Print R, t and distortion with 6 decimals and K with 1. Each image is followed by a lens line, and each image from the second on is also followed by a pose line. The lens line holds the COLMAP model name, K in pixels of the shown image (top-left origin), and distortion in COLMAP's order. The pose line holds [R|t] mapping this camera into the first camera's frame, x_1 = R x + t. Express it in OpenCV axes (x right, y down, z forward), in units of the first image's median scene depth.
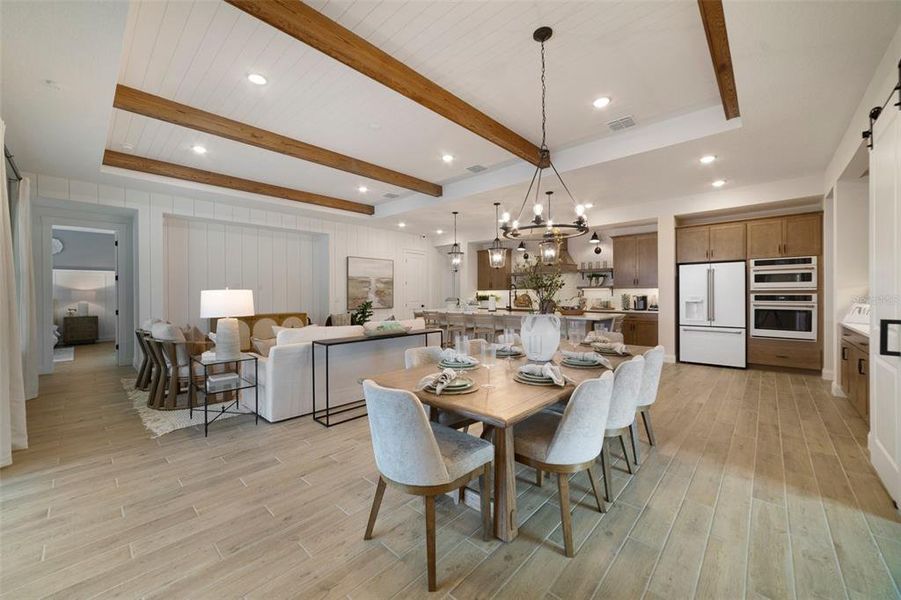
lens RADIAL K [[348.5, 0, 442.8], [0, 348.5, 295.3], [0, 0, 1]] dist [-0.000969, 0.006255]
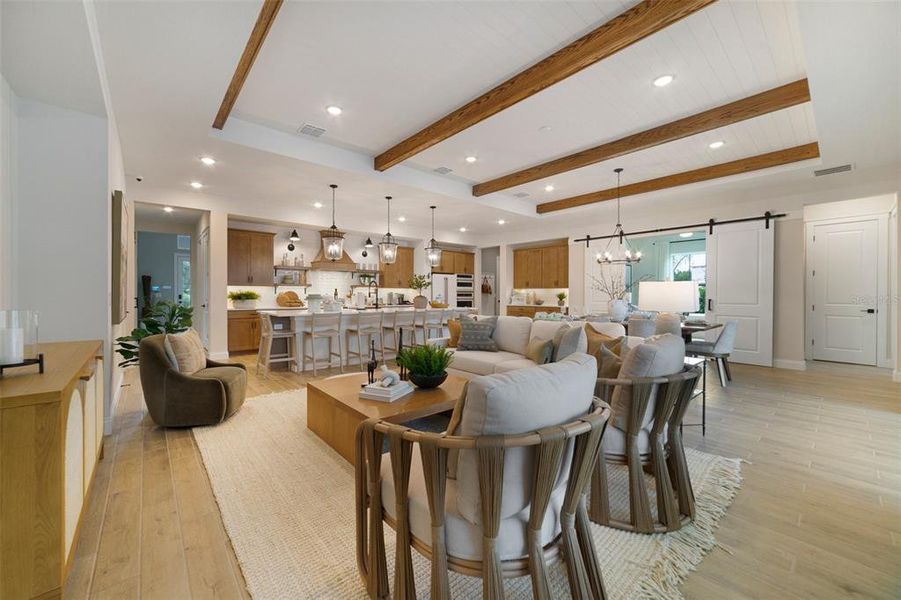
lens RADIAL K [[348.5, 0, 442.8], [0, 348.5, 295.3], [0, 0, 1]] dist [-0.000969, 0.006255]
pose [[0.109883, 0.001365, 0.993944, -0.915800], [0.000195, 0.999999, -0.001395, 0.011699], [-0.993944, 0.000347, 0.109883, 0.863019]]
